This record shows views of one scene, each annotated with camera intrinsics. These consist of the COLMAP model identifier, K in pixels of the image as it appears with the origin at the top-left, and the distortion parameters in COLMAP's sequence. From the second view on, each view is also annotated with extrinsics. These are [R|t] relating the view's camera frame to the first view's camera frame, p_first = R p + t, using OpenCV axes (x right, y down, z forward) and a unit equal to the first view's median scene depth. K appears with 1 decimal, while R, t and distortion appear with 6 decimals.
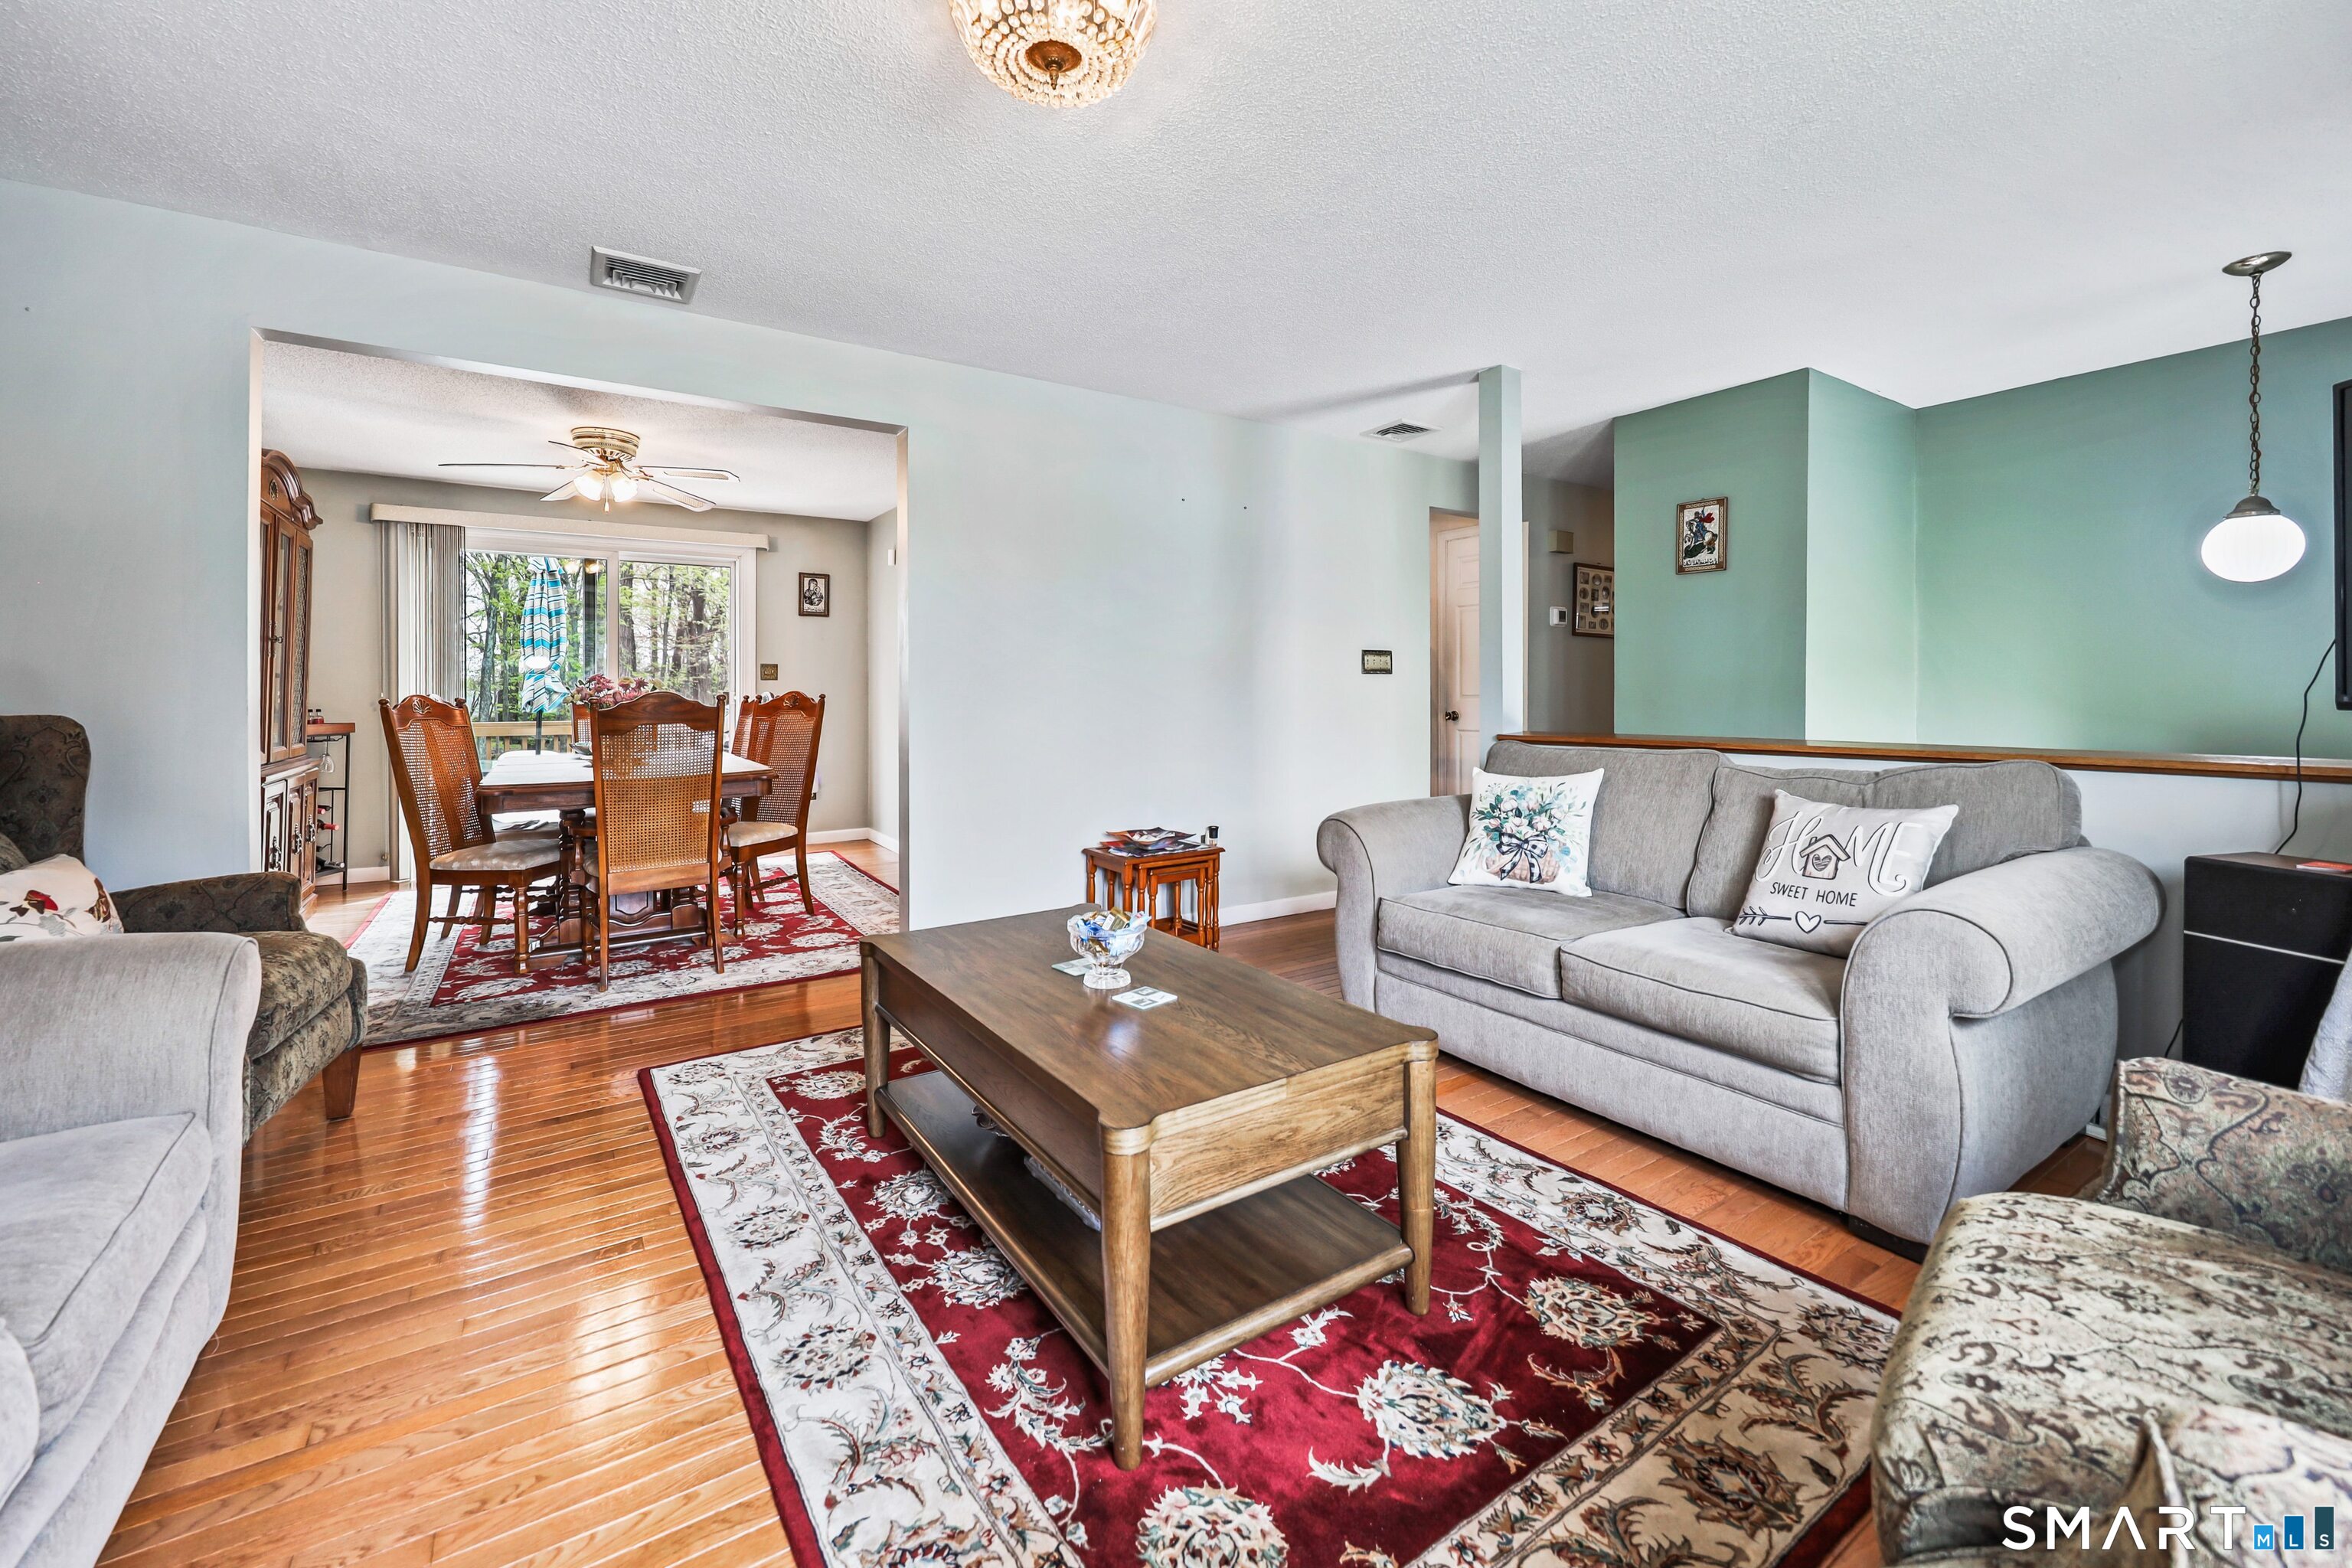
lens RADIAL K [[941.3, 0, 1176.4], [0, 941.3, 693.7], [0, 0, 1]] dist [0.000083, -0.000001]
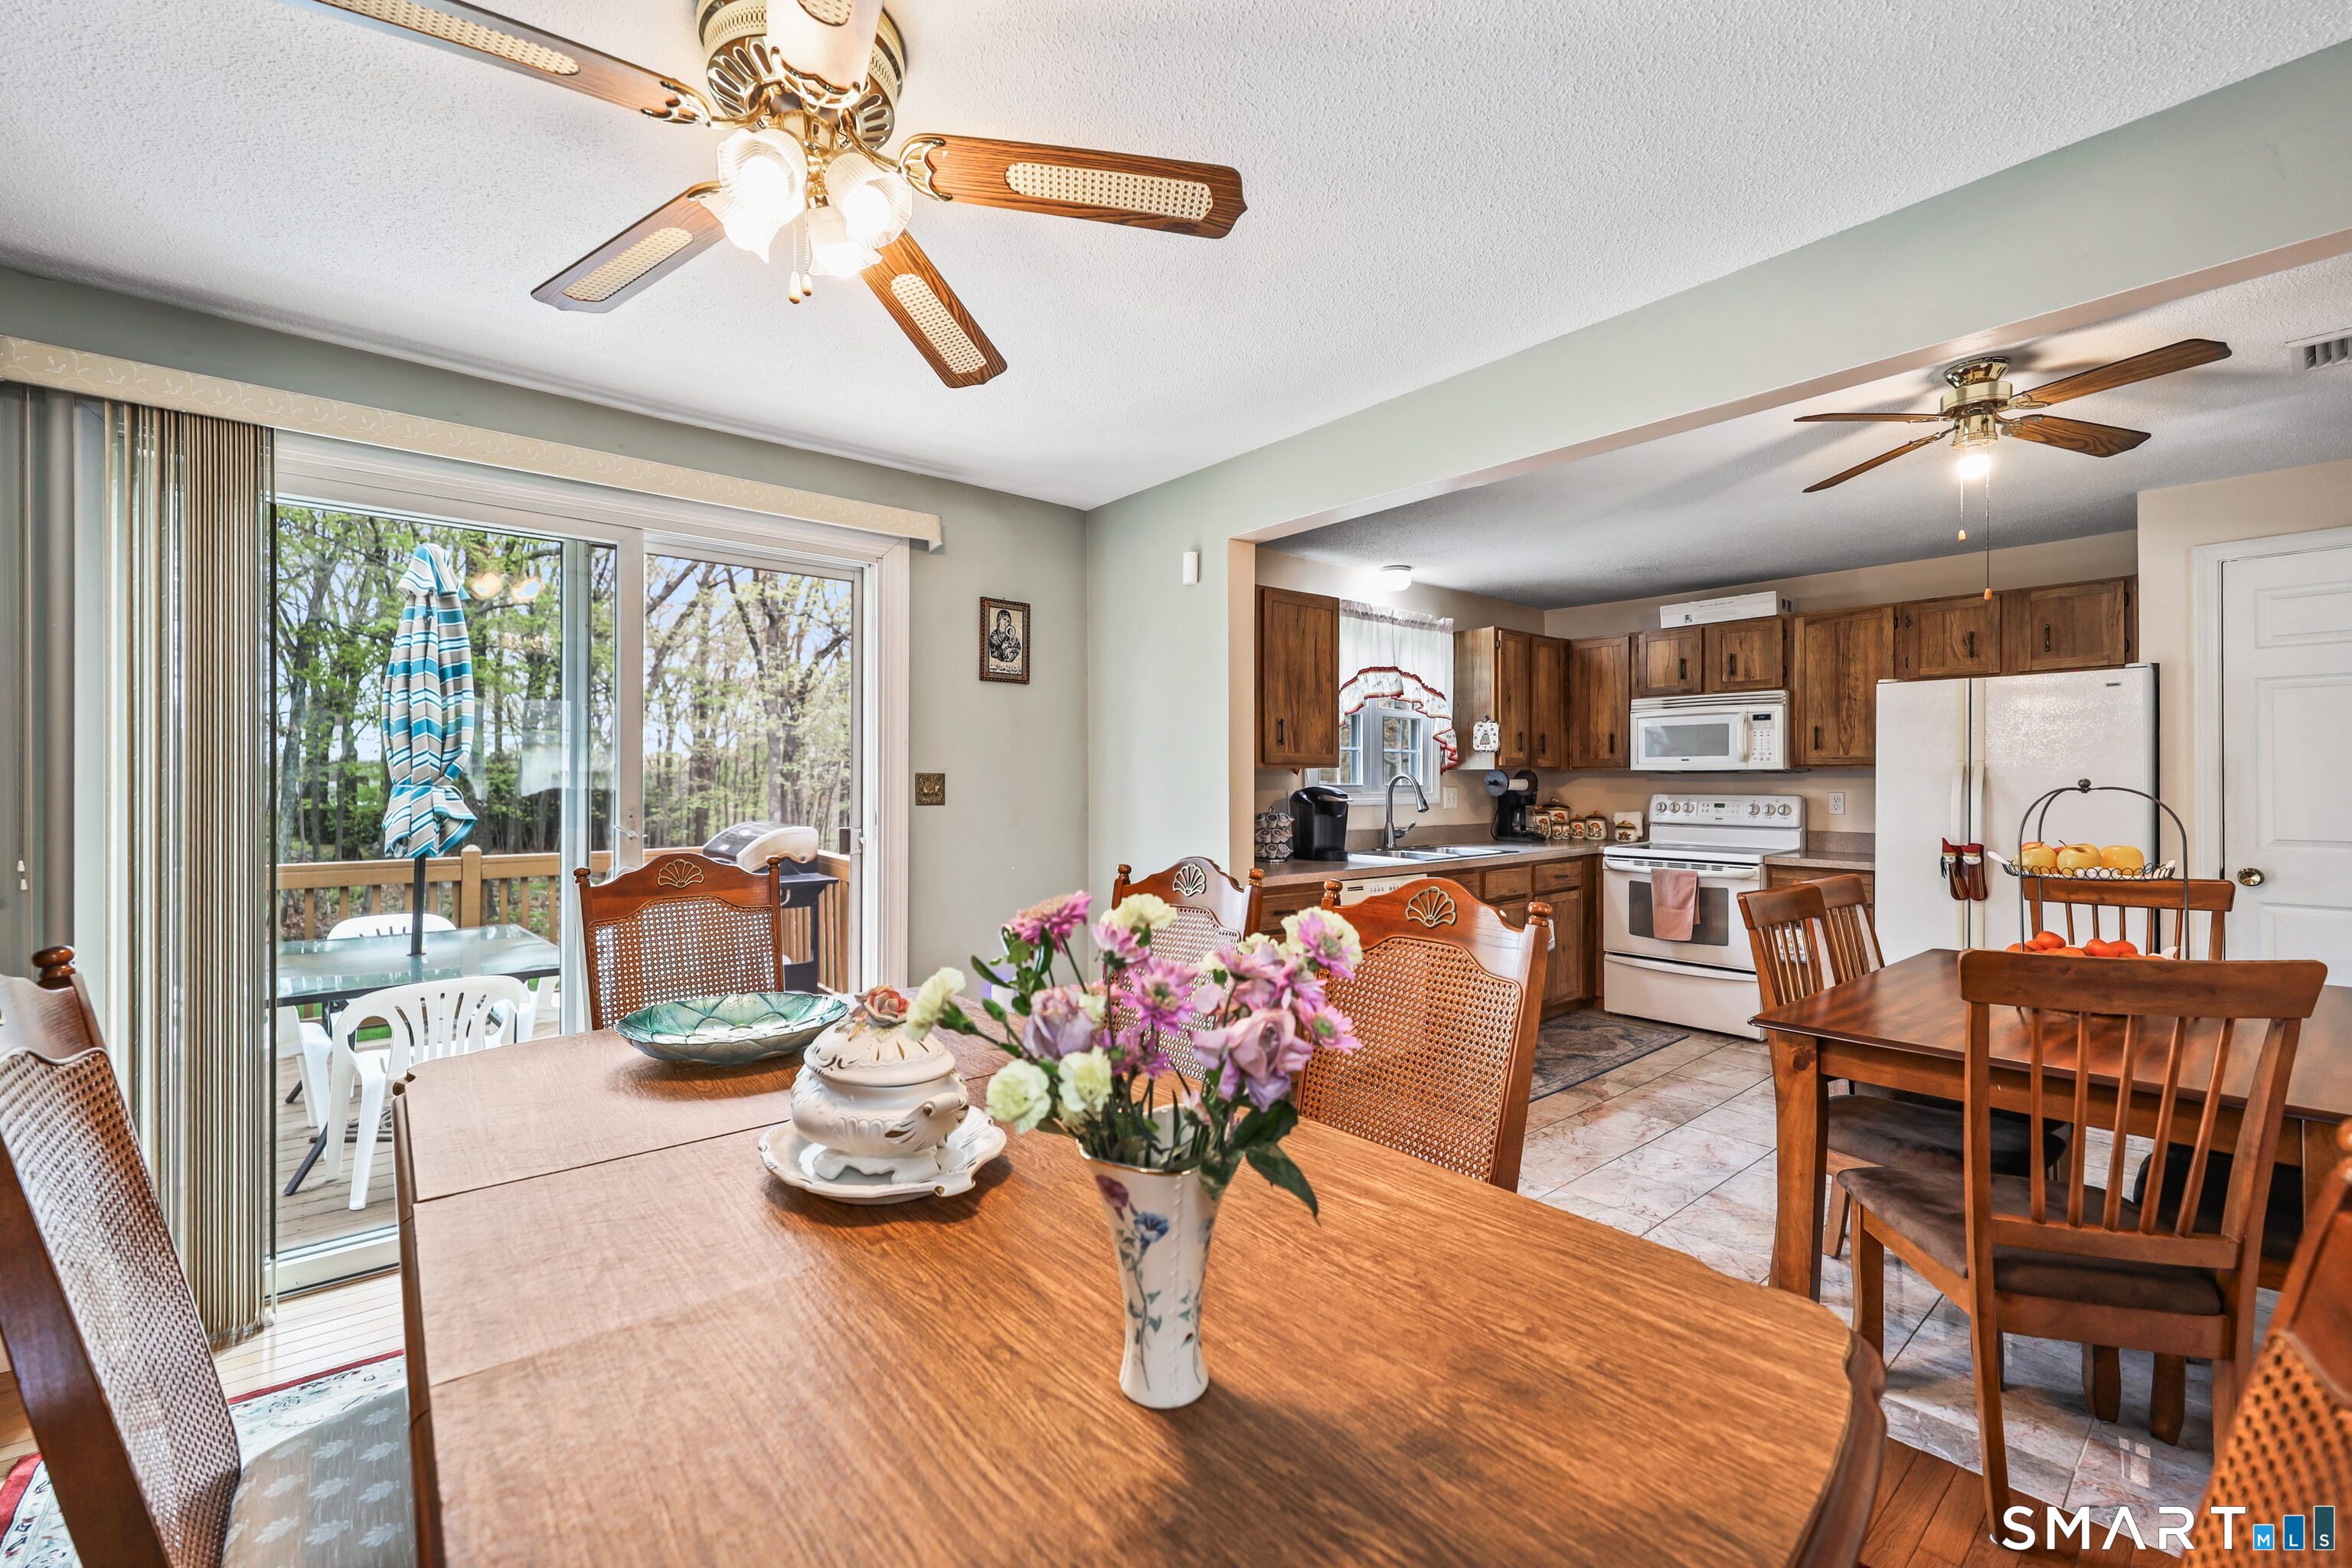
lens RADIAL K [[956.5, 0, 1176.0], [0, 956.5, 784.0], [0, 0, 1]] dist [0.000254, 0.000001]
pose [[0.993272, 0.005233, 0.115689, -0.350792], [-0.004906, 0.999983, -0.003113, -0.024528], [-0.115703, 0.002524, 0.993281, 0.460324]]
